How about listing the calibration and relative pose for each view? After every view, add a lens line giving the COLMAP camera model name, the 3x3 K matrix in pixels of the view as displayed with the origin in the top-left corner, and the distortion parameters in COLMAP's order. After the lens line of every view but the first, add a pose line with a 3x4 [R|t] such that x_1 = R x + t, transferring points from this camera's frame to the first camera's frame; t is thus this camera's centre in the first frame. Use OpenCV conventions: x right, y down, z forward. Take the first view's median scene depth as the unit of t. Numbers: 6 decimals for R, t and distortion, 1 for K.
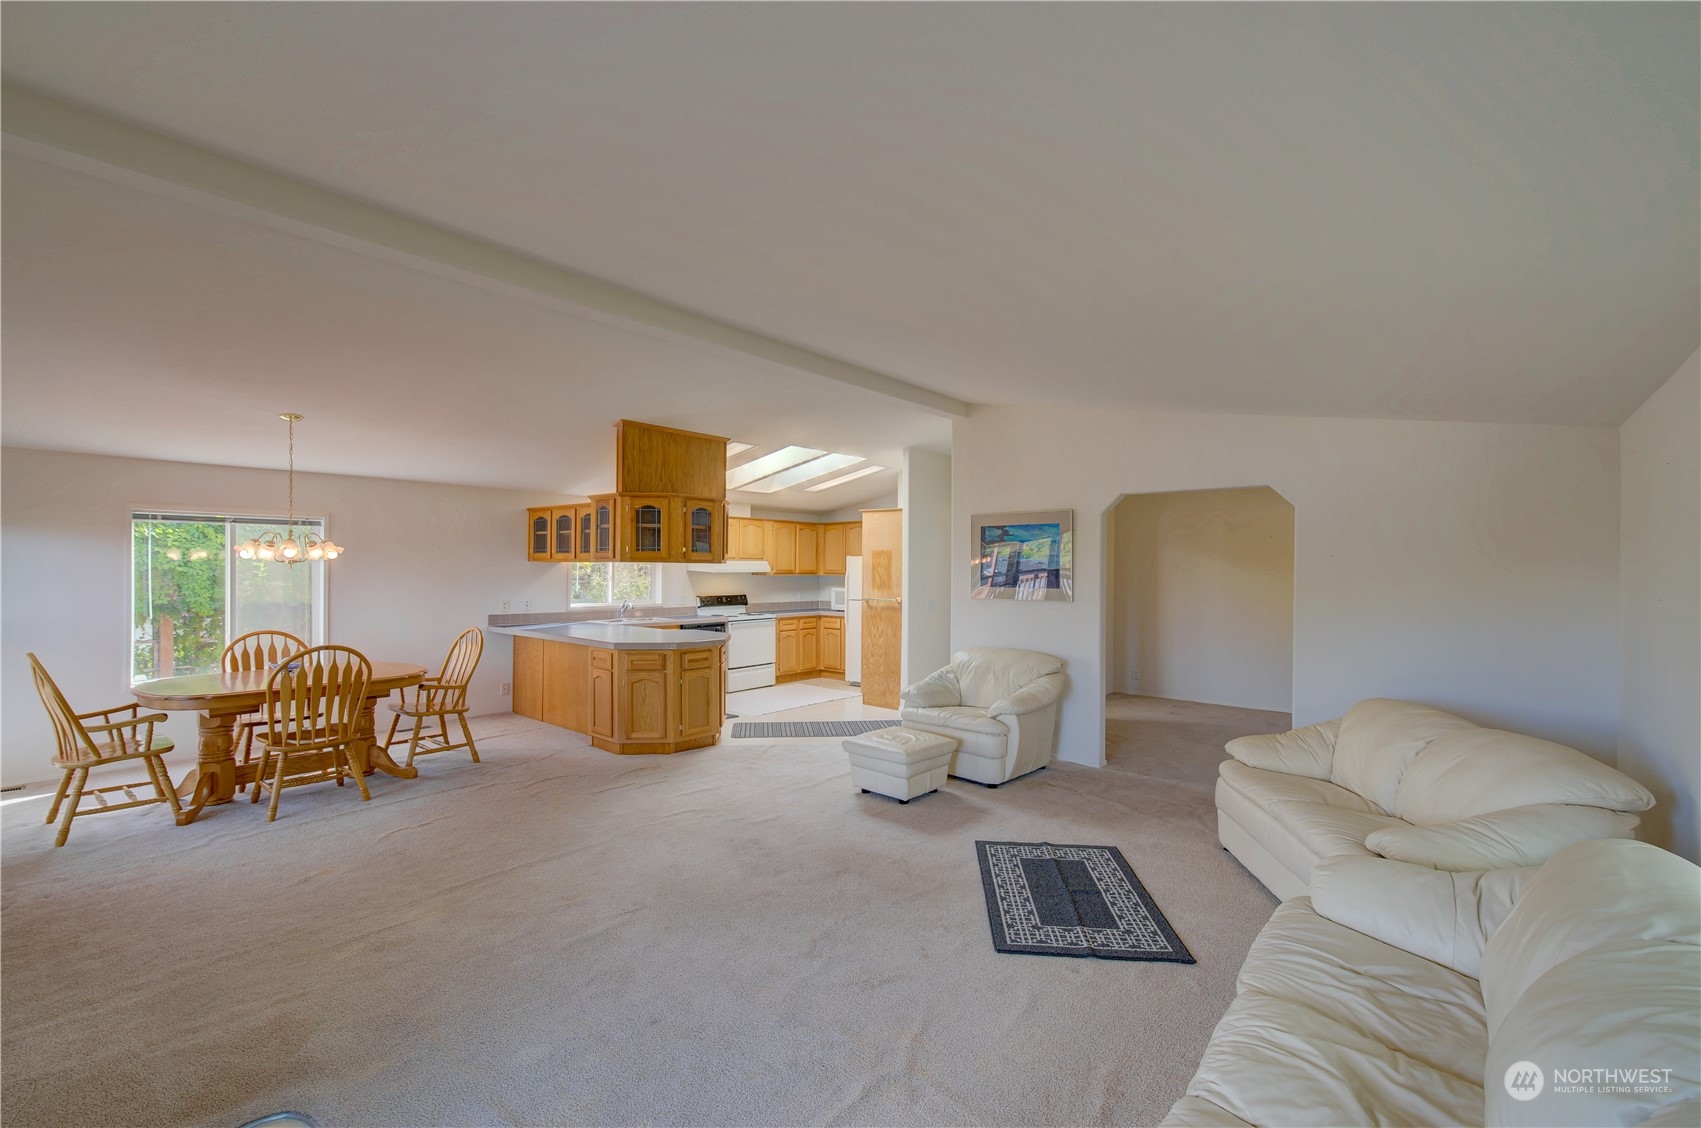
lens RADIAL K [[717.9, 0, 854.9], [0, 717.9, 568.9], [0, 0, 1]] dist [0.001363, 0.000391]
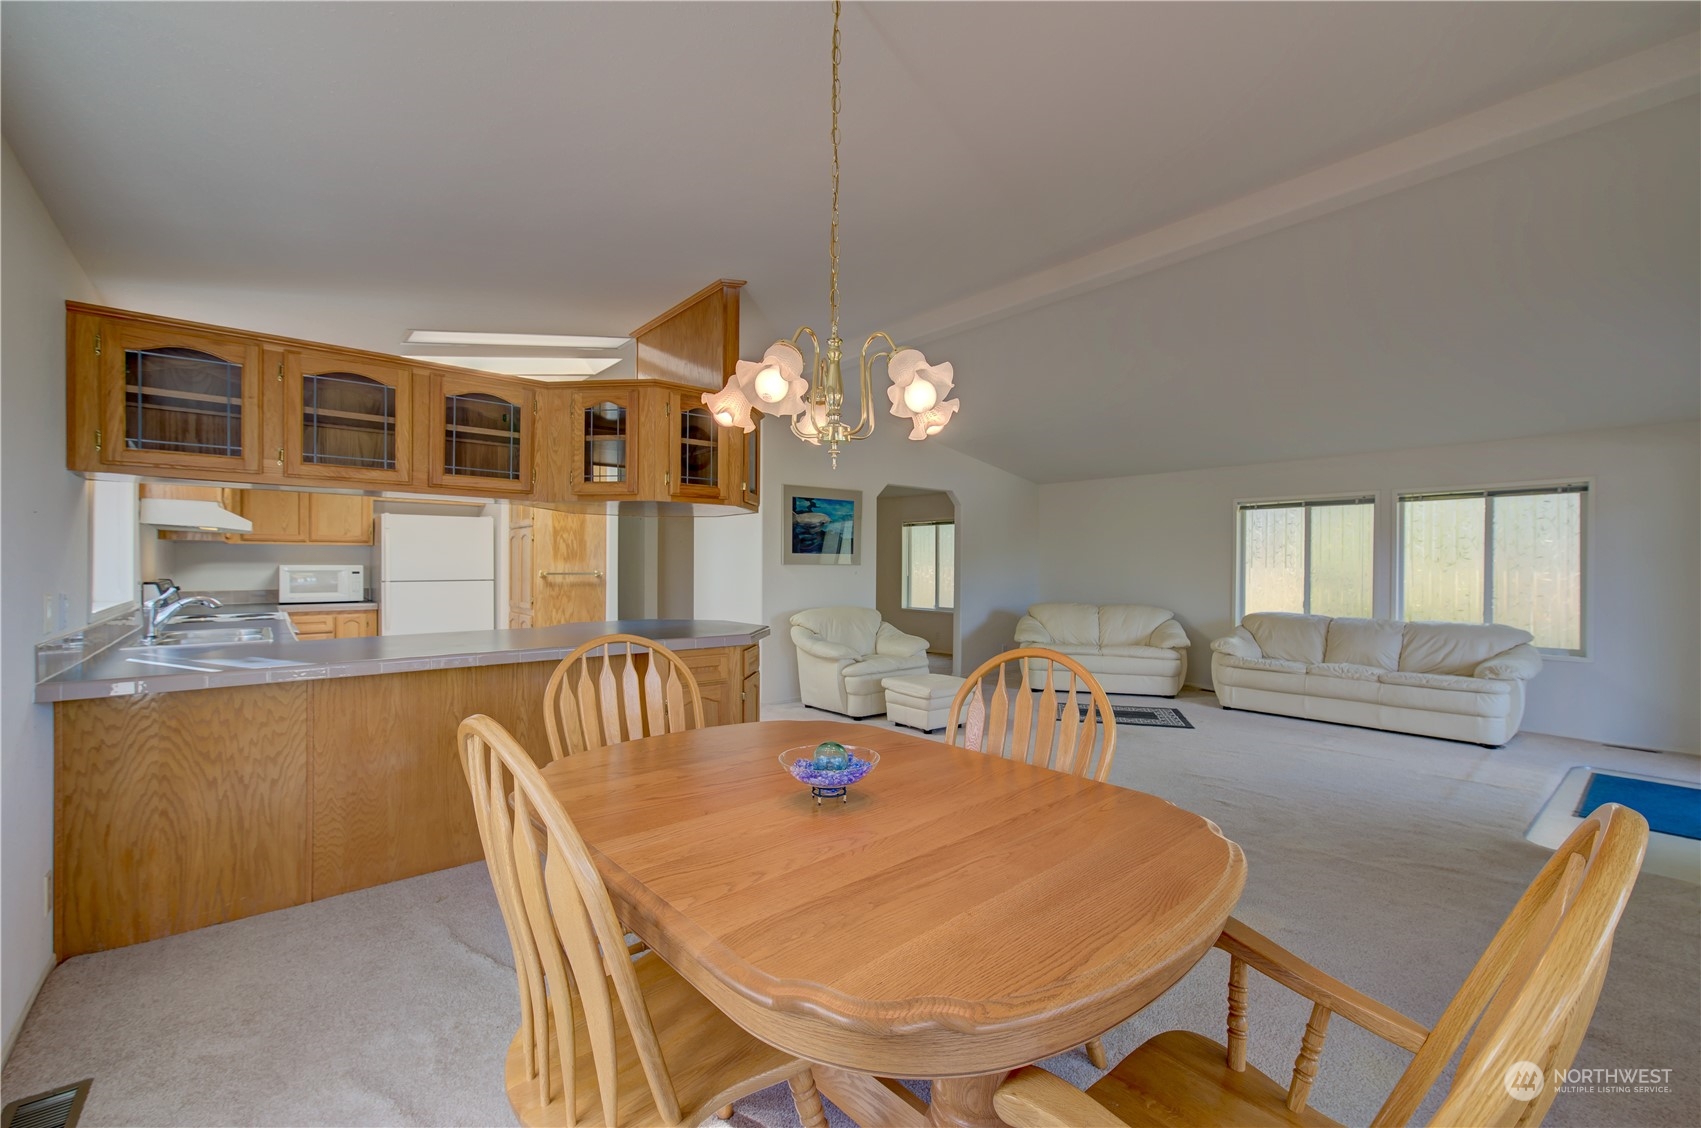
lens RADIAL K [[717.9, 0, 854.9], [0, 717.9, 568.9], [0, 0, 1]] dist [0.001363, 0.000391]
pose [[0.154964, -0.010588, 0.987863, -0.945363], [-0.001767, 0.999938, 0.010994, 0.039644], [-0.987919, -0.003449, 0.154936, 0.812291]]
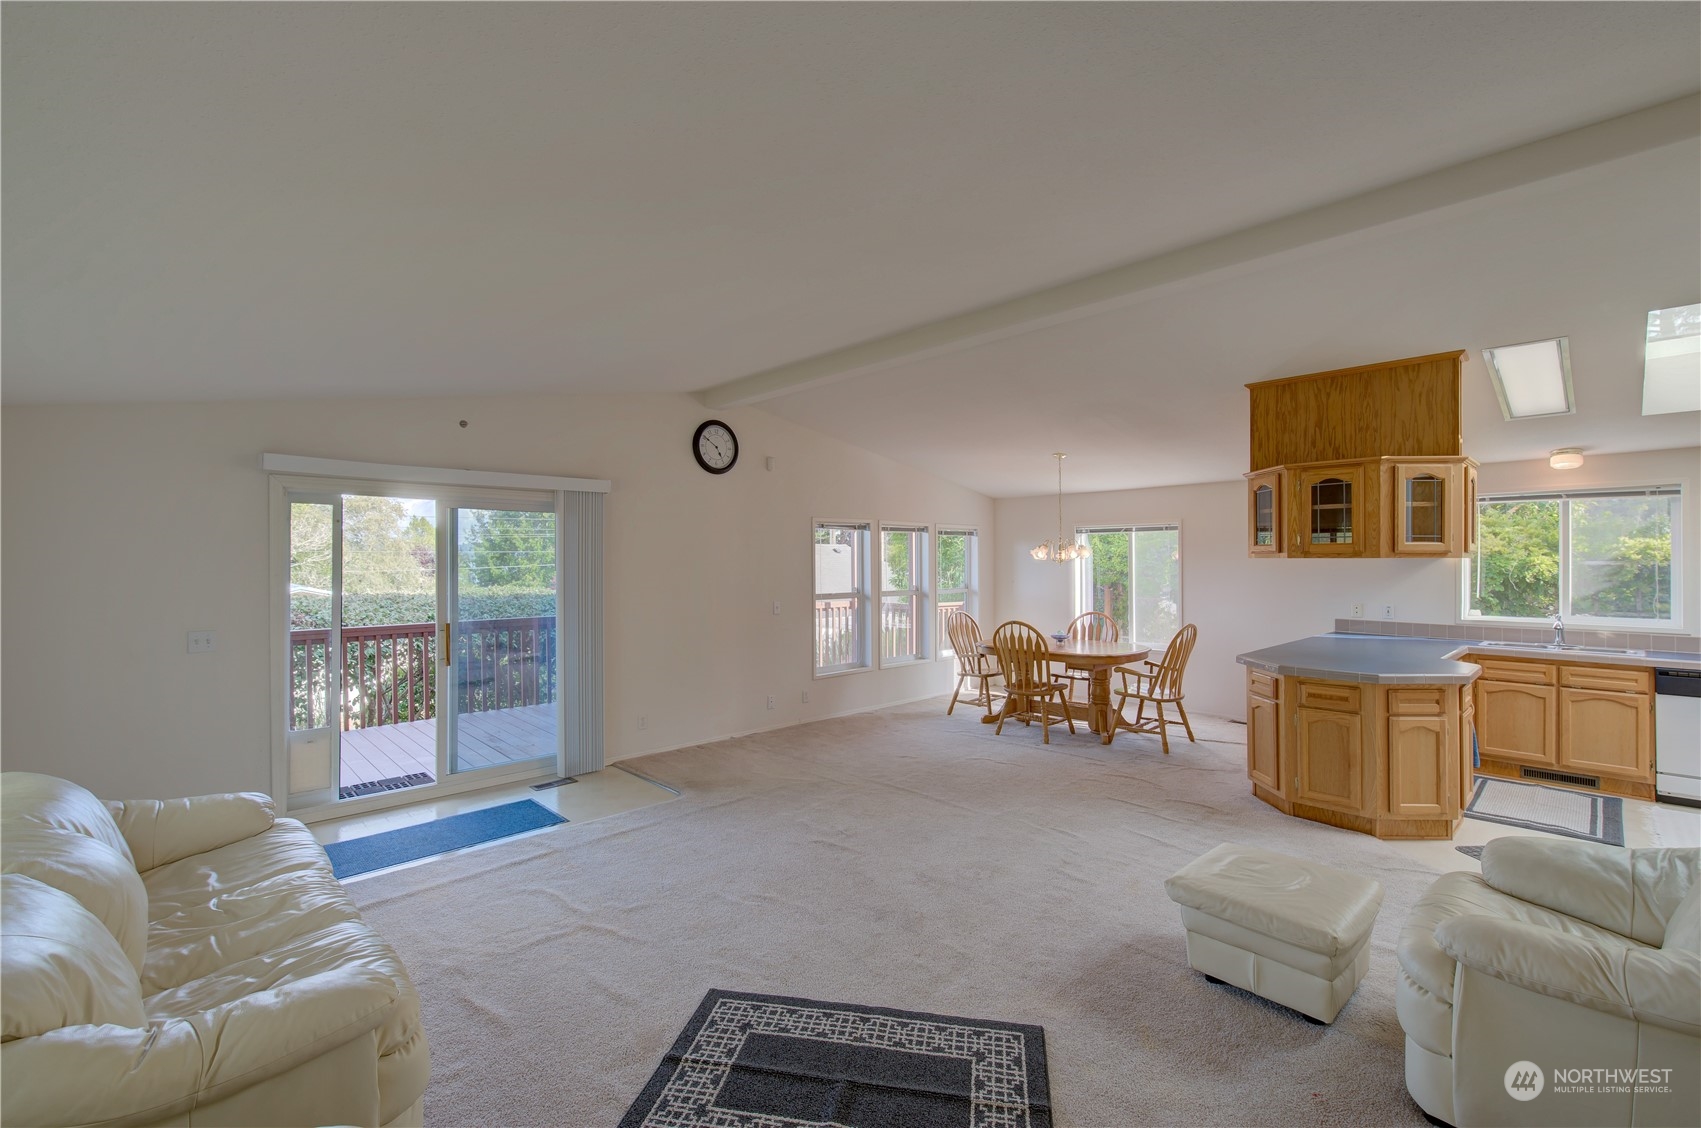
lens RADIAL K [[731.2, 0, 856.2], [0, 731.2, 562.8], [0, 0, 1]] dist [-0.002208, 0.000322]
pose [[-0.090657, -0.004533, -0.995872, 0.551739], [-0.000396, 0.999990, -0.004516, 0.000026], [0.995882, -0.000016, -0.090657, 0.636513]]
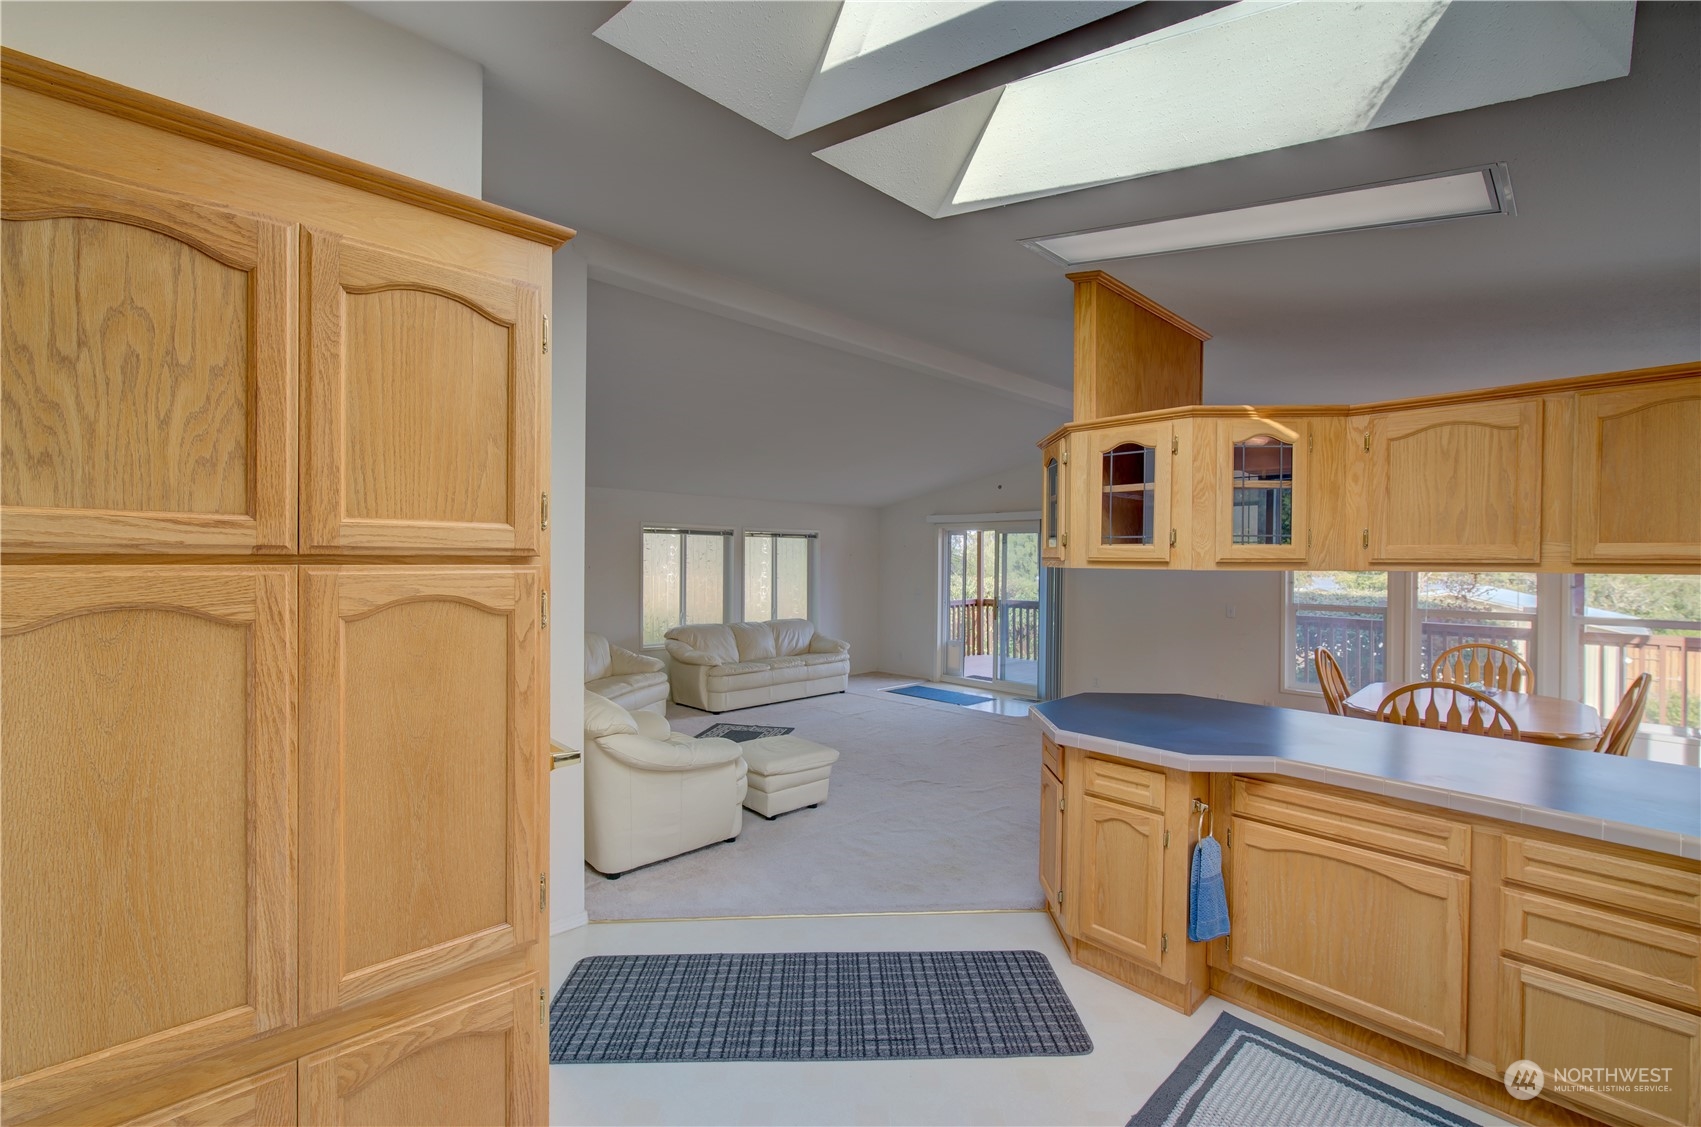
lens RADIAL K [[717.9, 0, 854.9], [0, 717.9, 568.4], [0, 0, 1]] dist [0.001363, 0.000391]
pose [[-0.996947, -0.013231, 0.076948, -0.078661], [-0.012180, 0.999826, 0.014114, -0.009172], [-0.077122, 0.013133, -0.996935, 1.656560]]
